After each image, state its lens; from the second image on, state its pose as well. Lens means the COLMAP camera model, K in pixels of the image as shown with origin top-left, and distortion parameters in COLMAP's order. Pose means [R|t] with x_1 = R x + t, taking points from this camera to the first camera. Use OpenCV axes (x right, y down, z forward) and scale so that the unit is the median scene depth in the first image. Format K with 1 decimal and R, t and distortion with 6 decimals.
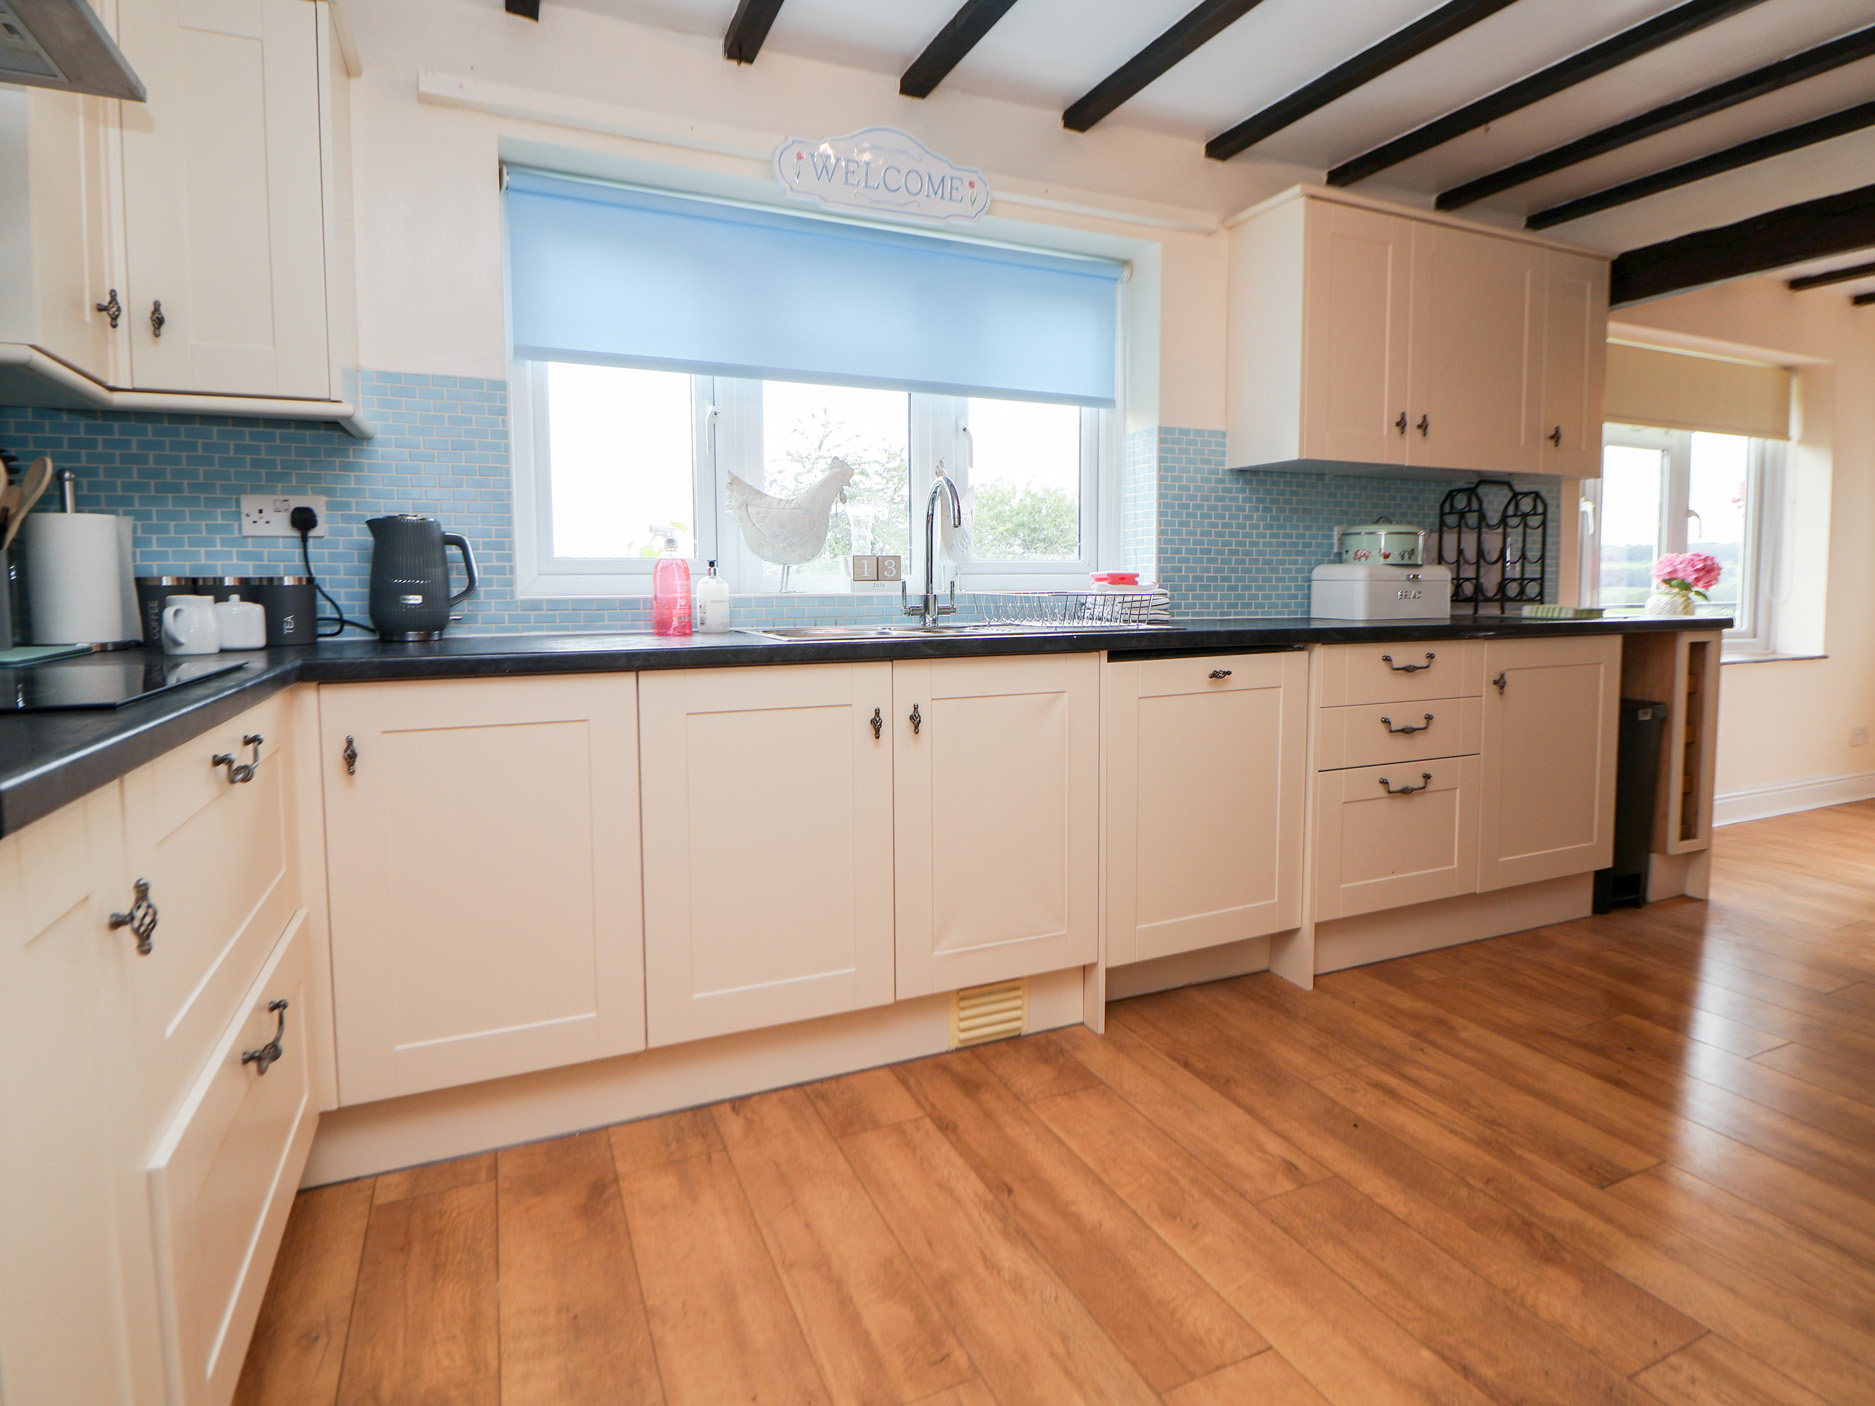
lens RADIAL K [[999.1, 0, 952.5], [0, 999.1, 659.1], [0, 0, 1]] dist [-0.003504, -0.009281]
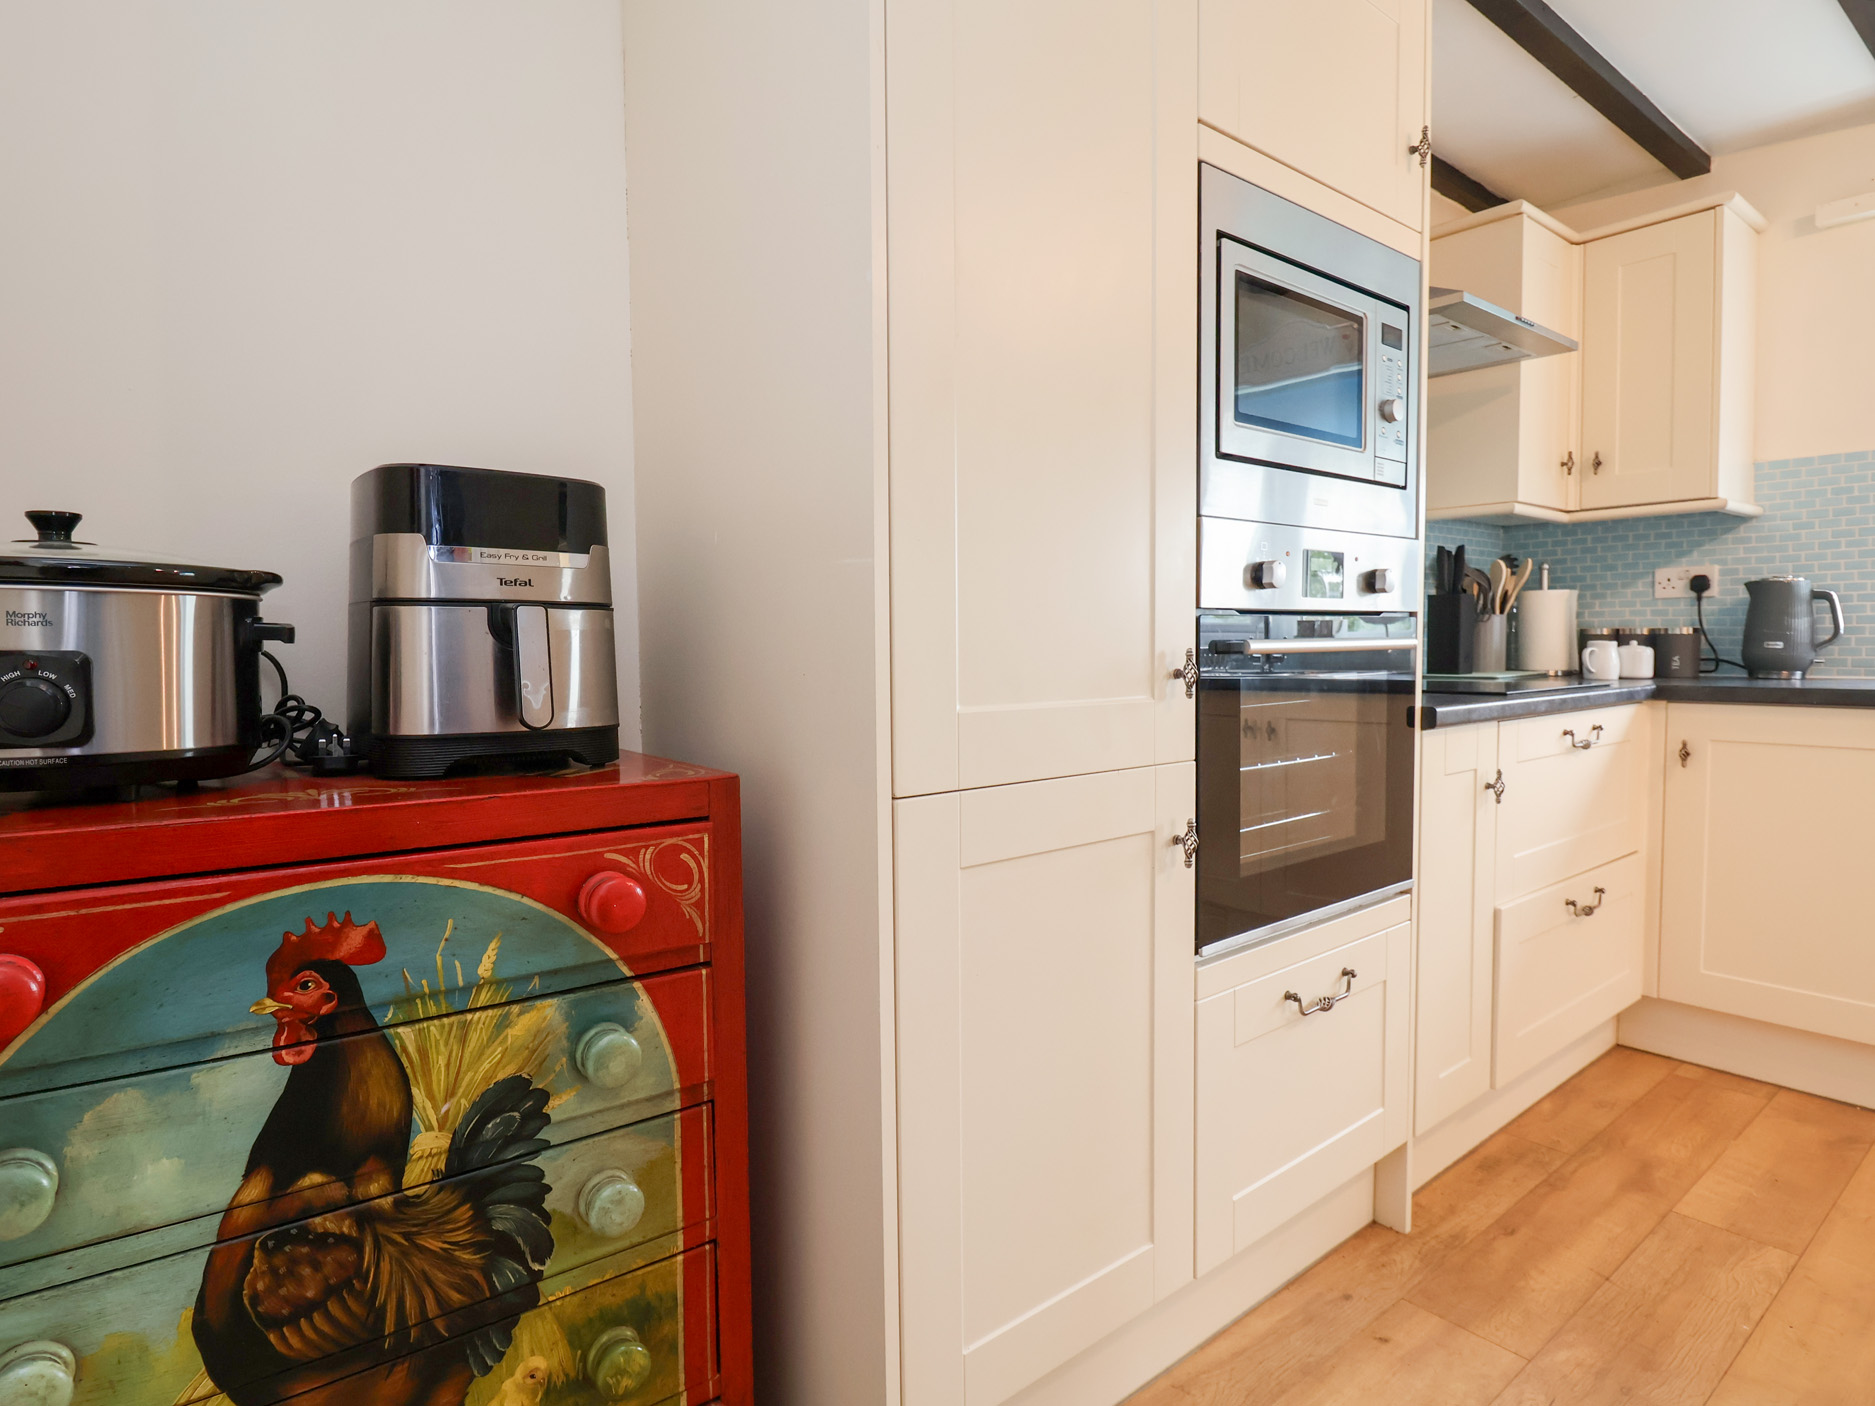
lens RADIAL K [[999.1, 0, 932.7], [0, 999.1, 685.2], [0, 0, 1]] dist [-0.003504, -0.009281]
pose [[0.229271, 0.043013, -0.972412, 0.423455], [-0.062075, 0.997636, 0.029493, 0.019442], [0.971381, 0.053600, 0.231399, -0.304279]]
